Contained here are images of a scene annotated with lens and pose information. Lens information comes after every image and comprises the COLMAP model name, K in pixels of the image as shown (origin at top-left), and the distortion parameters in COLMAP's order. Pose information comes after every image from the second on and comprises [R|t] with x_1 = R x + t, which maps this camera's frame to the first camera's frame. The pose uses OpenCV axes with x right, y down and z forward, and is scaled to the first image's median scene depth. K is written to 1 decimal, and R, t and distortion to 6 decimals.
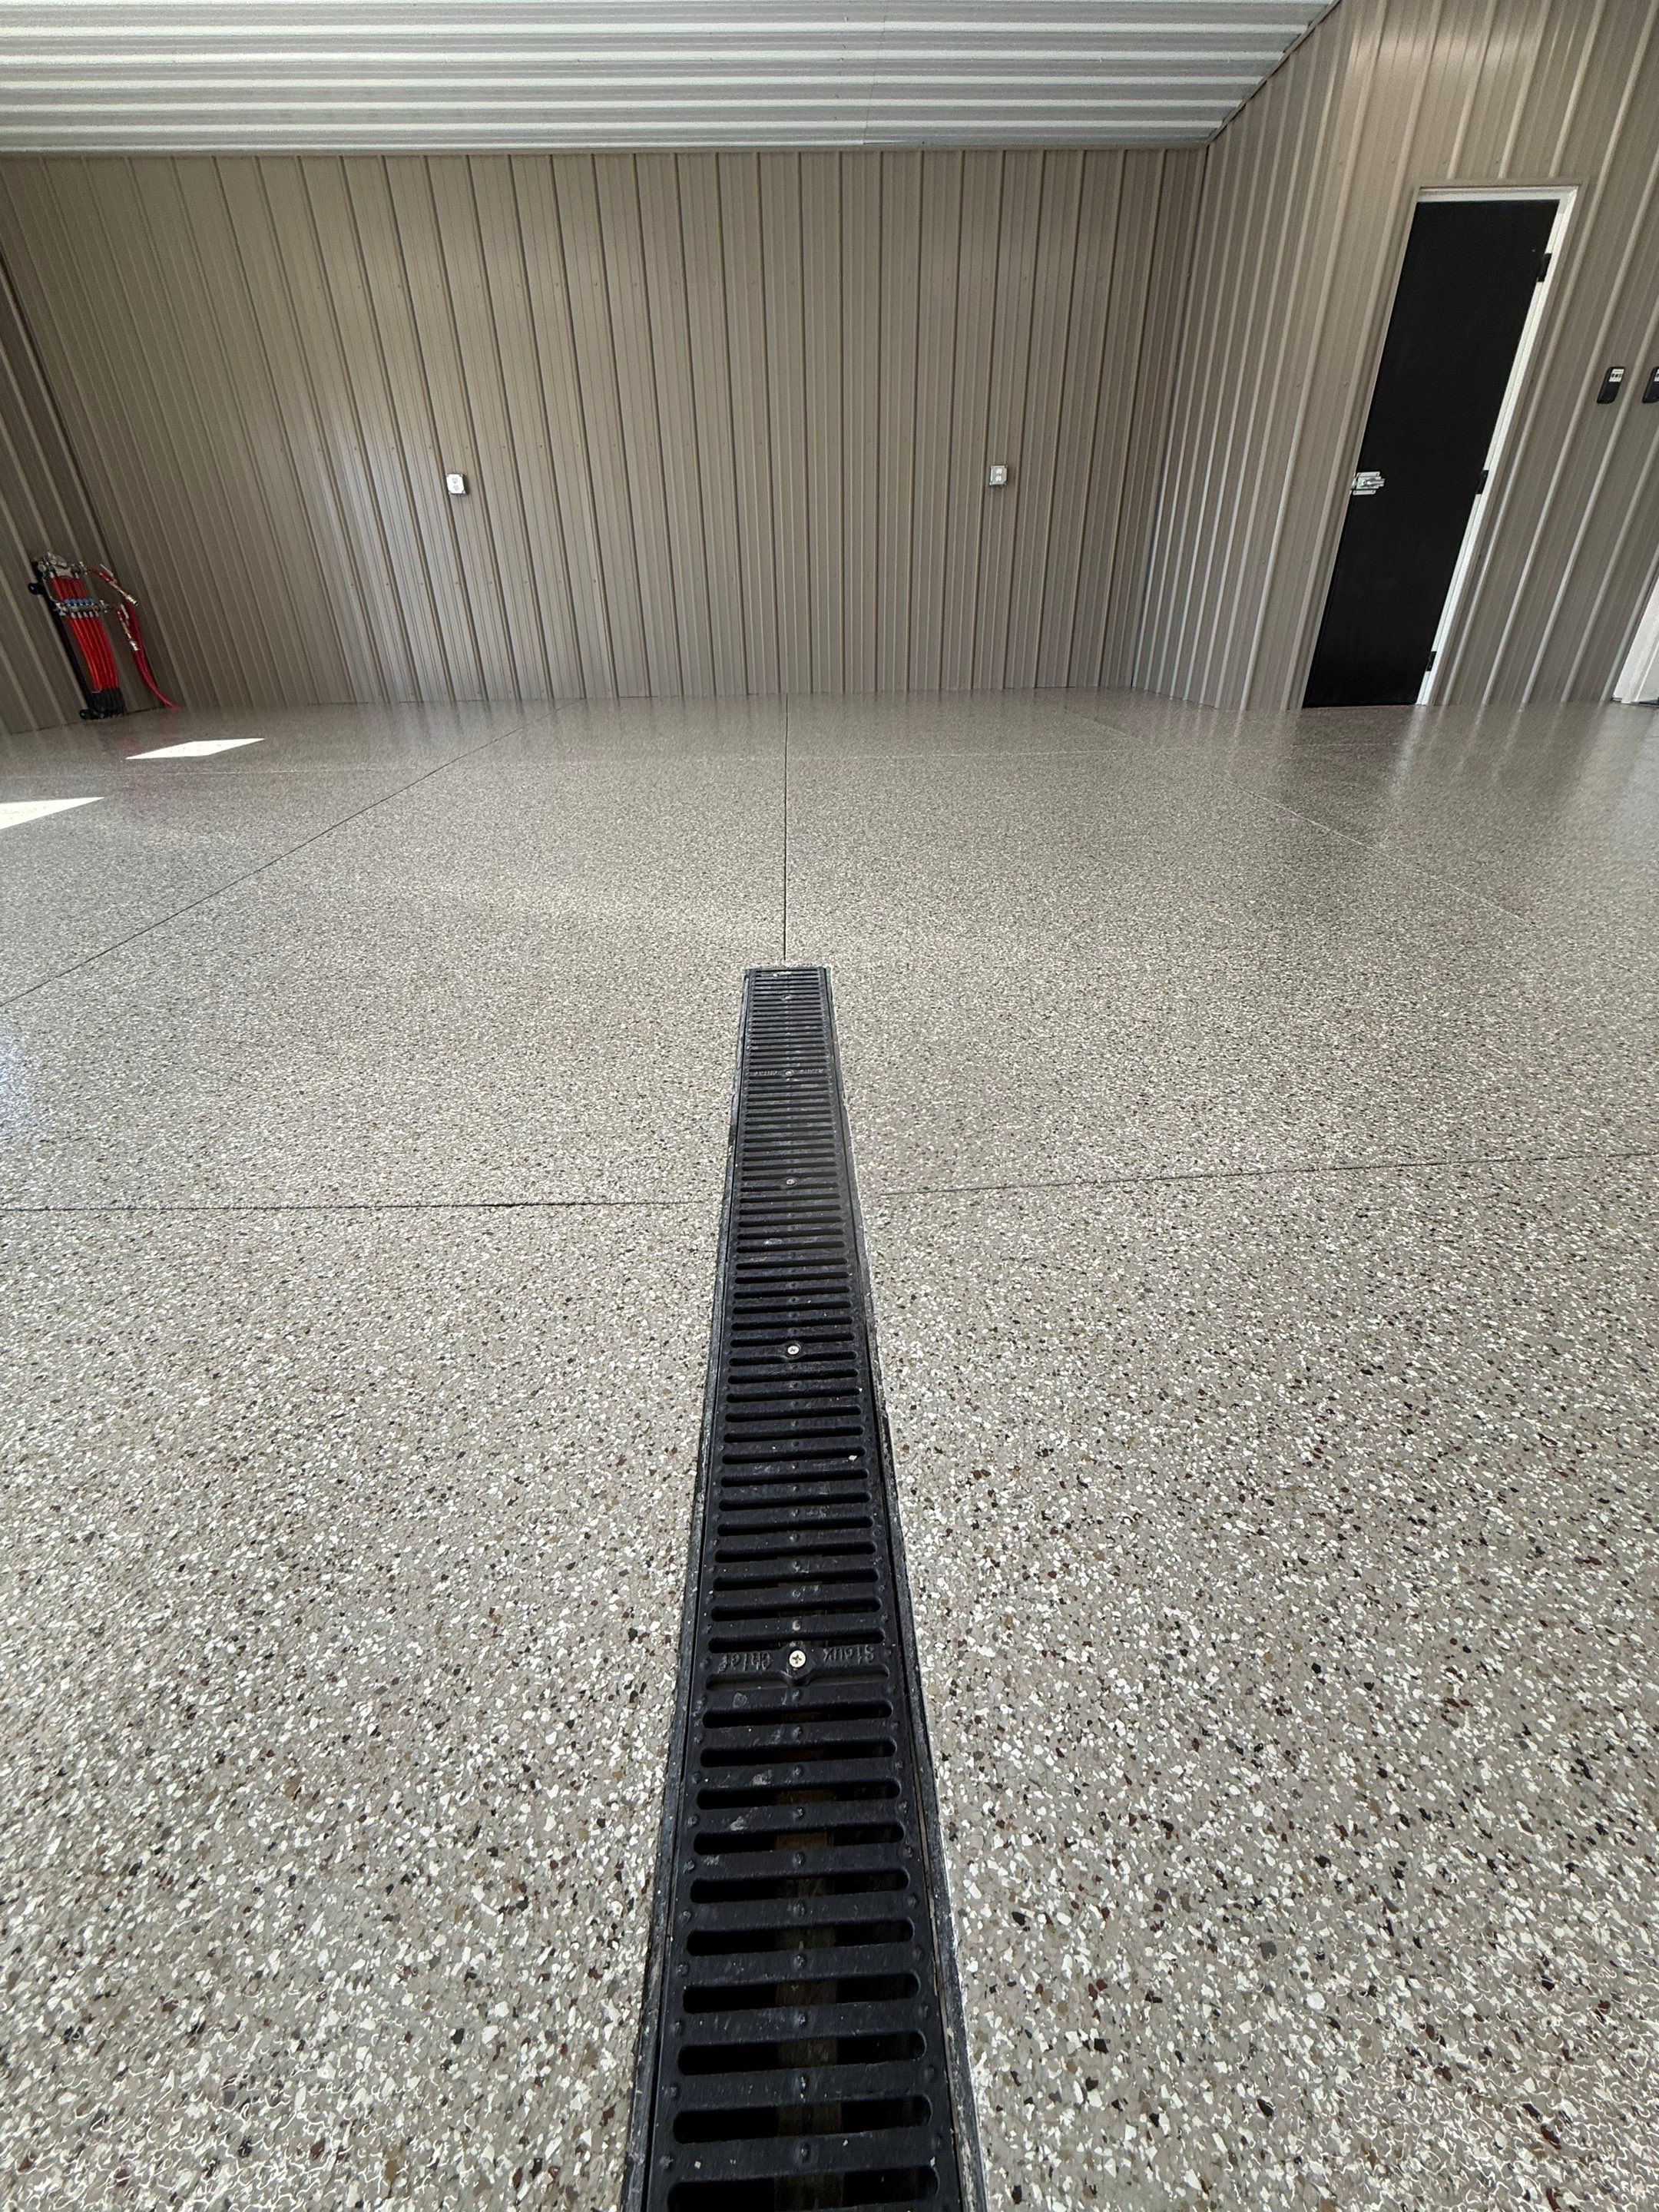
lens RADIAL K [[885.1, 0, 826.6], [0, 885.1, 1109.0], [0, 0, 1]] dist [-0.003403, 0.000062]
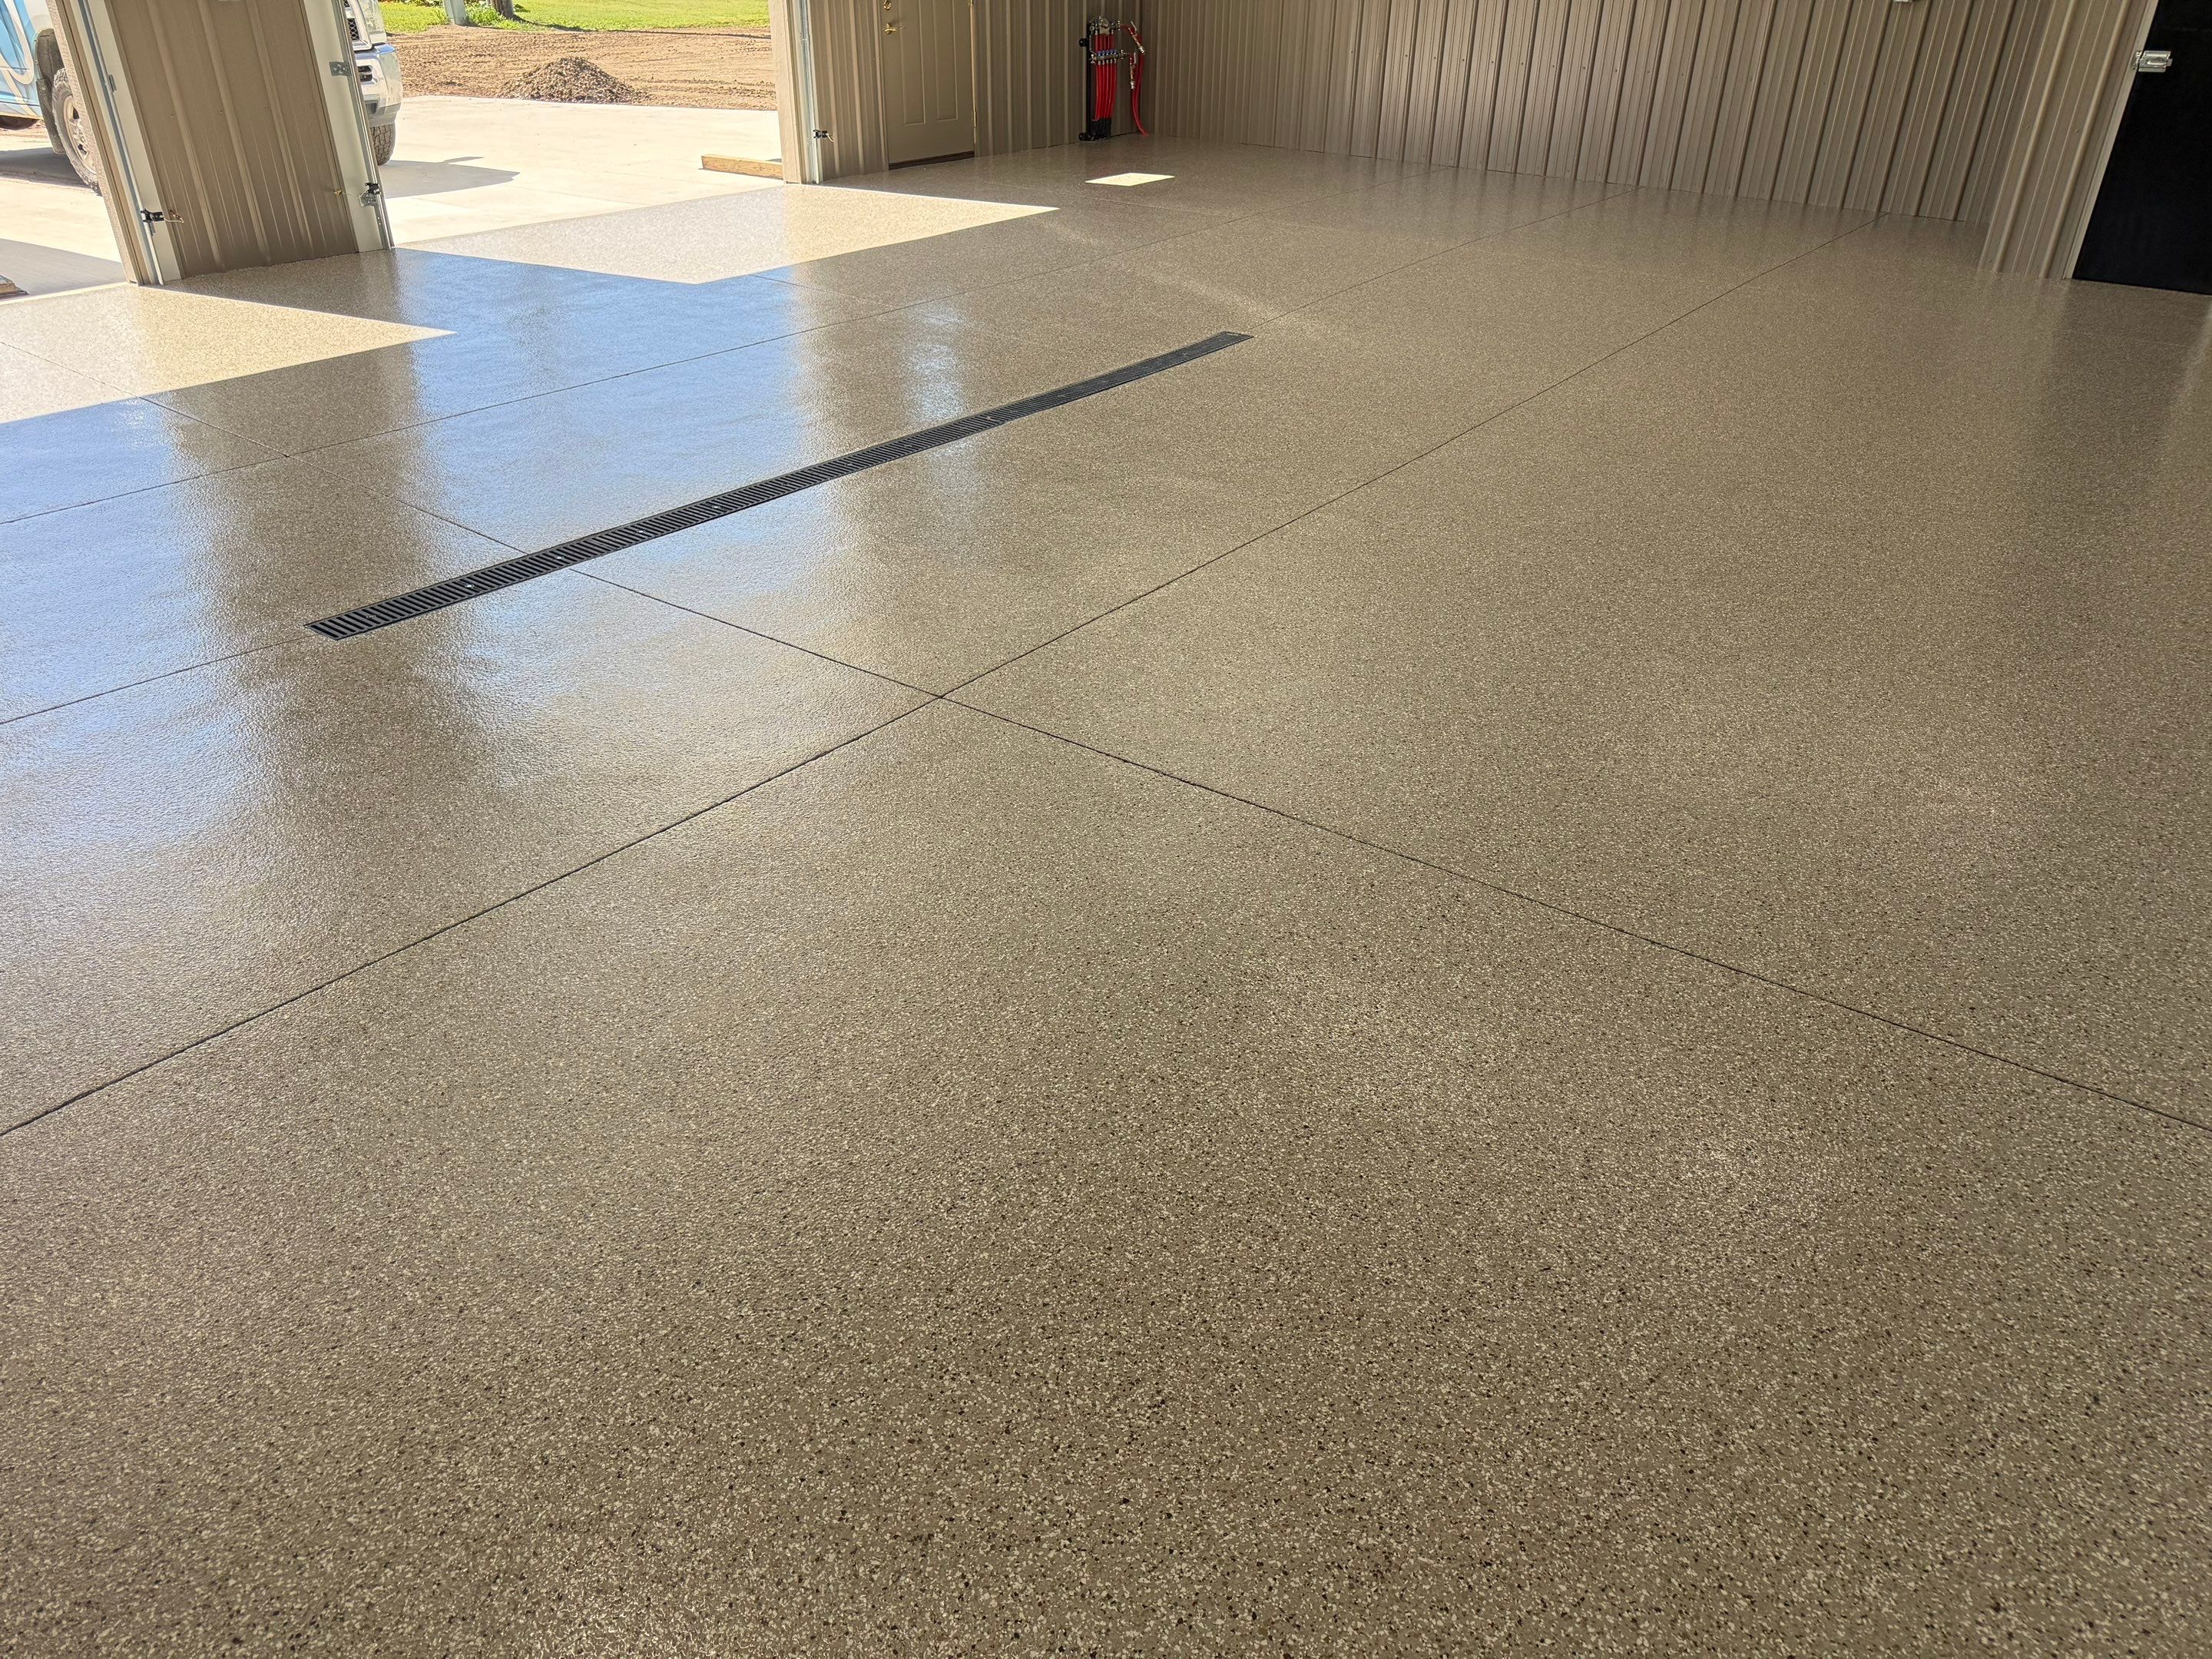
lens RADIAL K [[1561.4, 0, 1114.2], [0, 1561.4, 830.1], [0, 0, 1]] dist [0.025097, -0.028535]
pose [[0.776776, 0.344470, -0.527218, 0.931364], [-0.338957, 0.934231, 0.110998, 0.287748], [0.530779, 0.092483, 0.842449, -1.006307]]
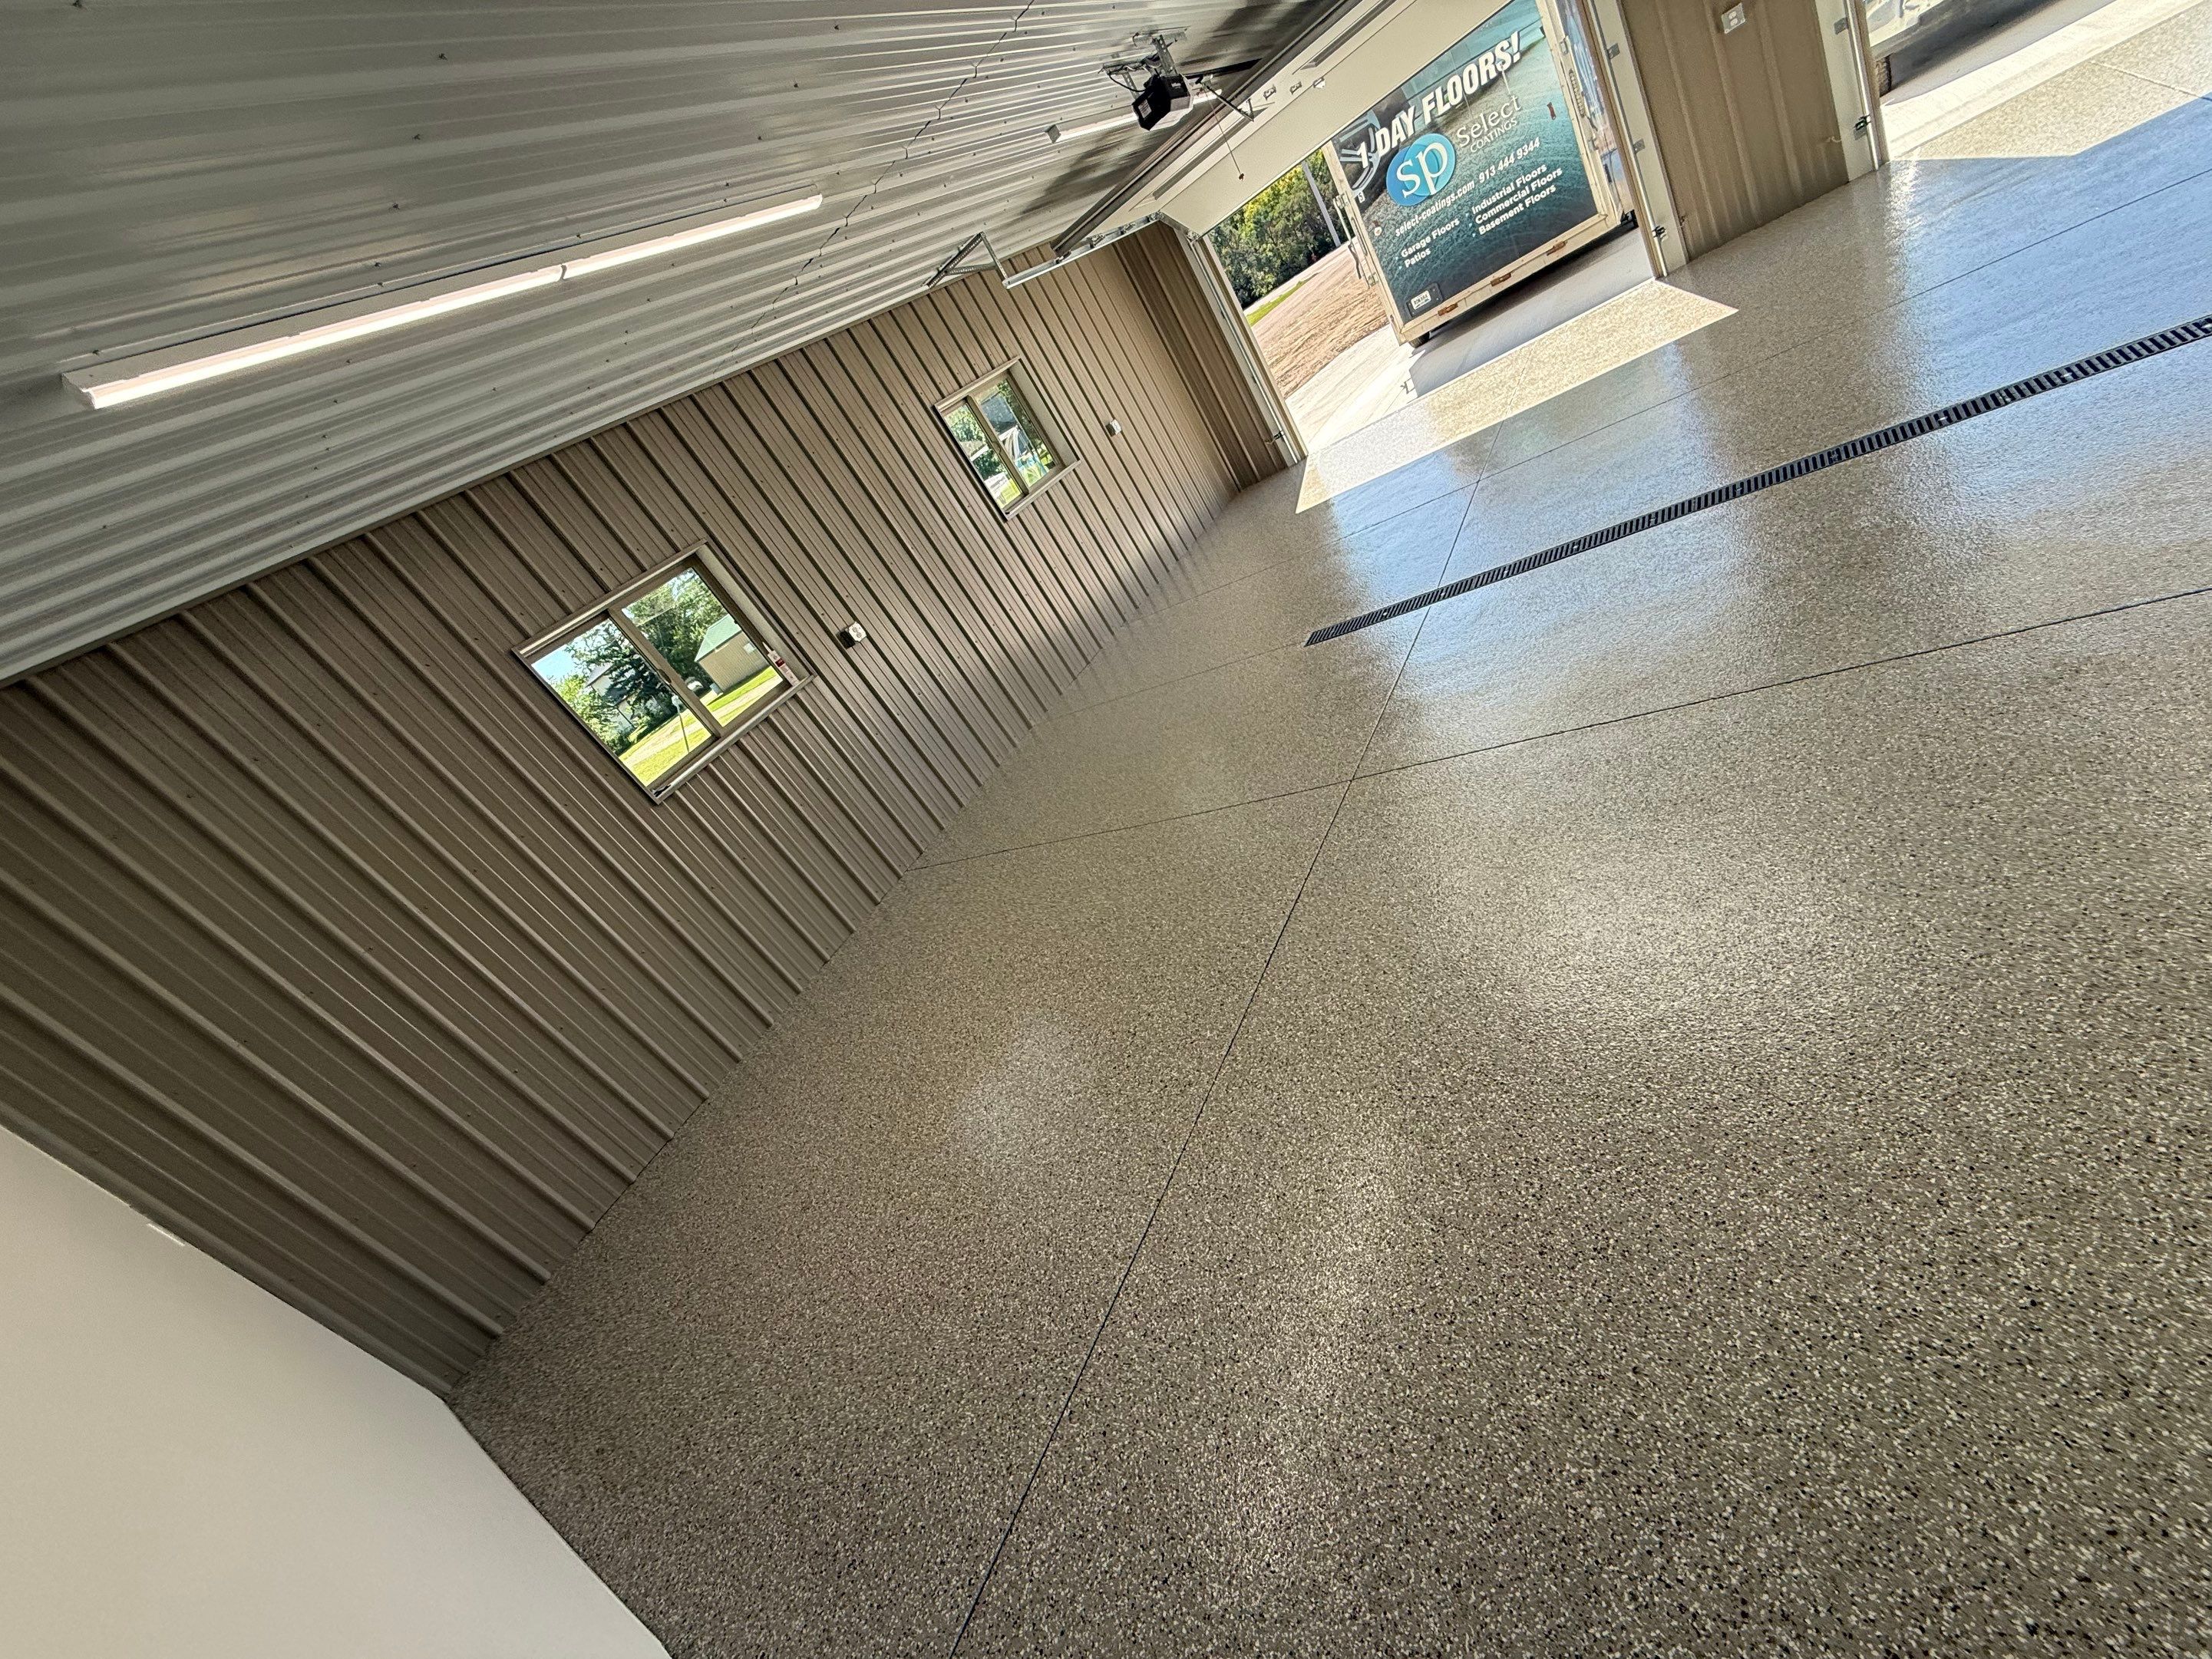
lens RADIAL K [[885.3, 0, 1098.3], [0, 885.3, 823.3], [0, 0, 1]] dist [-0.000444, 0.000066]
pose [[-0.457609, 0.644874, -0.612153, 0.954442], [0.108473, 0.723814, 0.681415, -0.164968], [0.882512, 0.245420, -0.401175, -0.210759]]
